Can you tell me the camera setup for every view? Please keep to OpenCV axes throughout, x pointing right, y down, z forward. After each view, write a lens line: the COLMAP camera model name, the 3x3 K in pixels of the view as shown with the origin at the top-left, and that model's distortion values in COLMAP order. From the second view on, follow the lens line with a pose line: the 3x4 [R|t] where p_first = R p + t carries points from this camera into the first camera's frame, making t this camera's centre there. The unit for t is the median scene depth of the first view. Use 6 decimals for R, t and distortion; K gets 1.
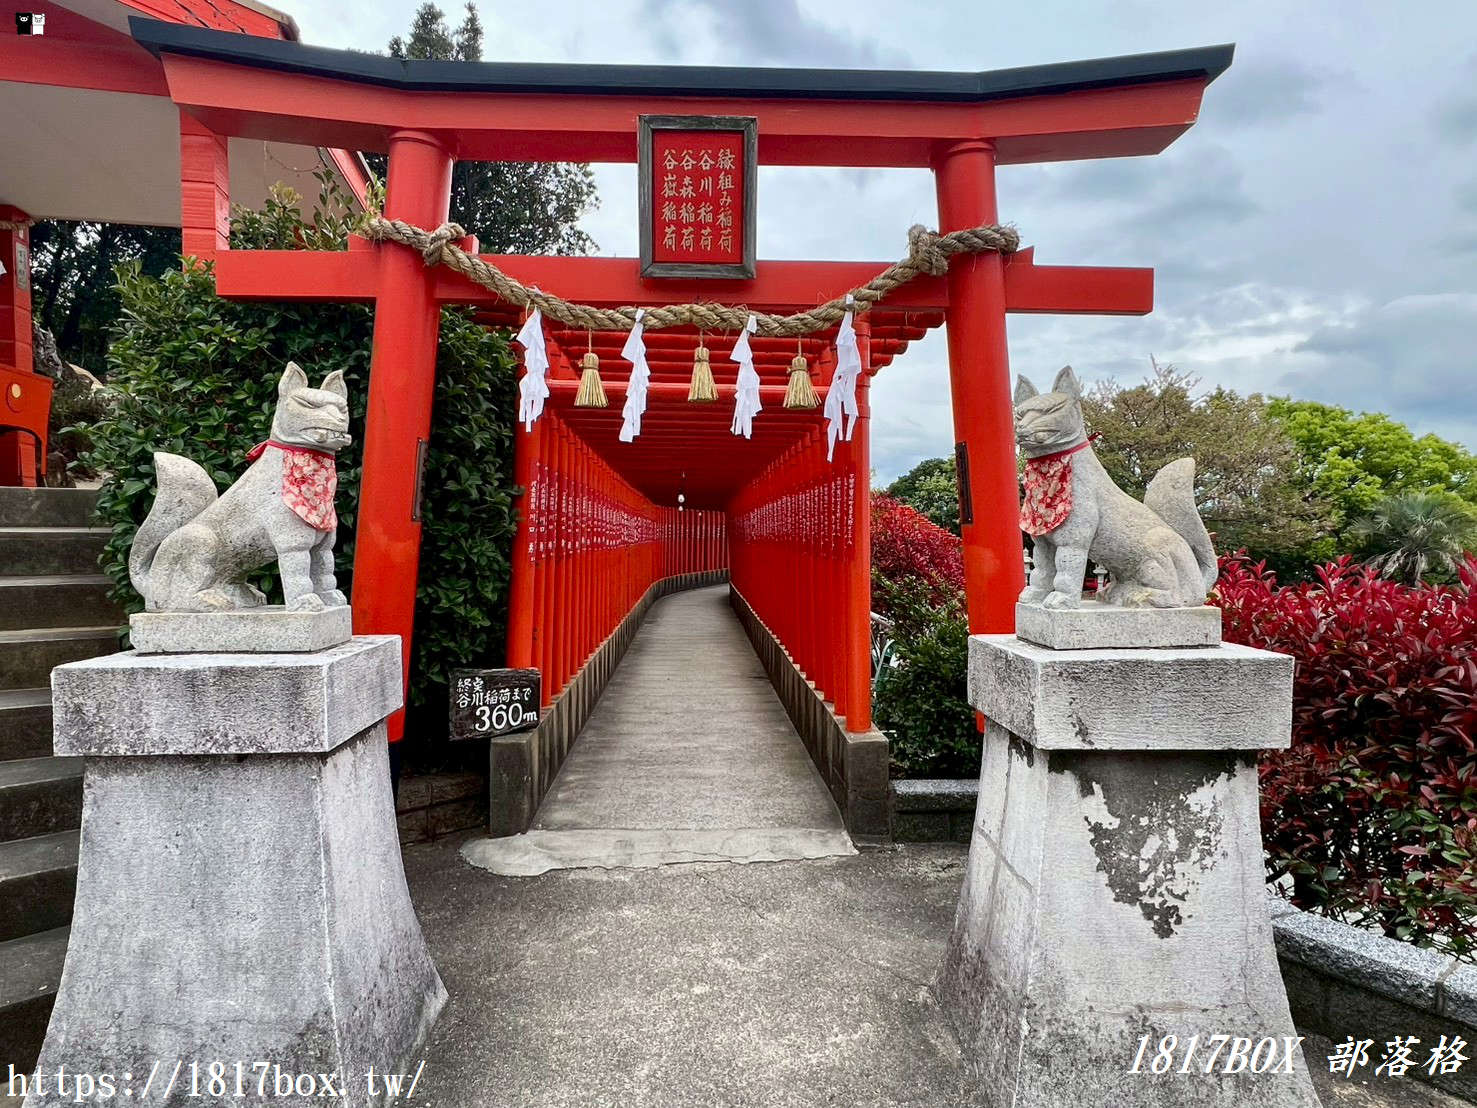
lens RADIAL K [[853.8, 0, 713.6], [0, 853.8, 563.7], [0, 0, 1]] dist [0.000085, 0.000890]
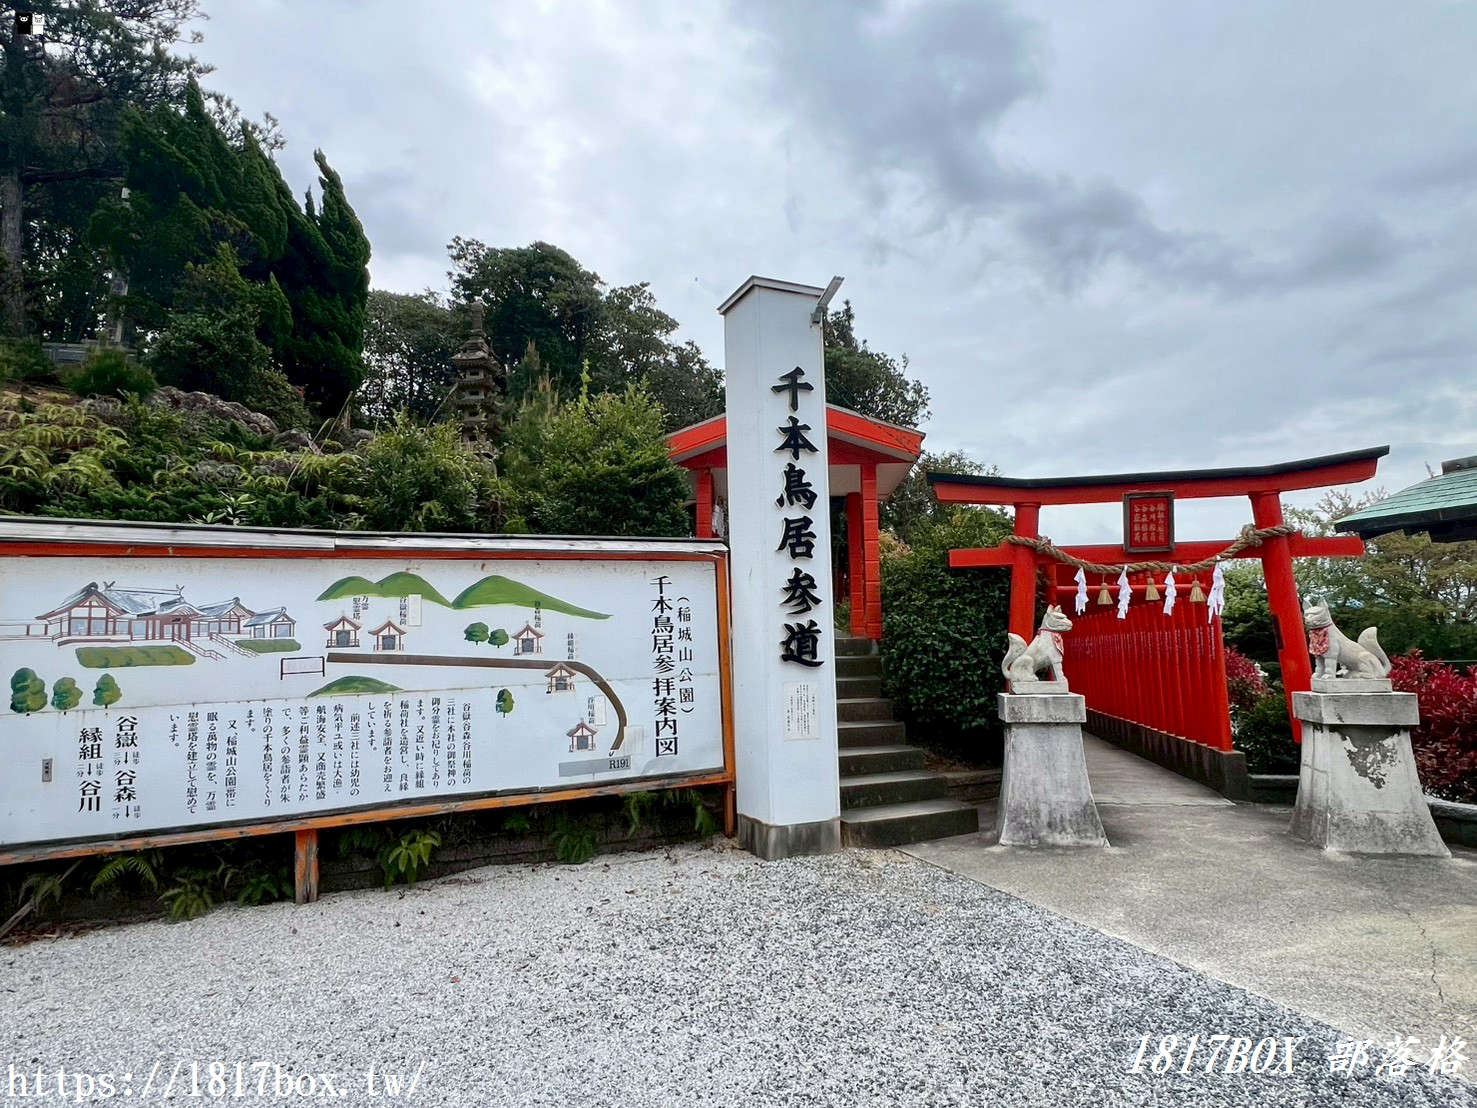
lens RADIAL K [[853.8, 0, 713.6], [0, 853.8, 563.7], [0, 0, 1]] dist [0.000085, 0.000890]
pose [[0.969917, -0.040260, -0.240086, -0.928363], [0.007119, 0.990499, -0.137338, 0.045389], [0.243334, 0.131497, 0.960988, -2.402906]]
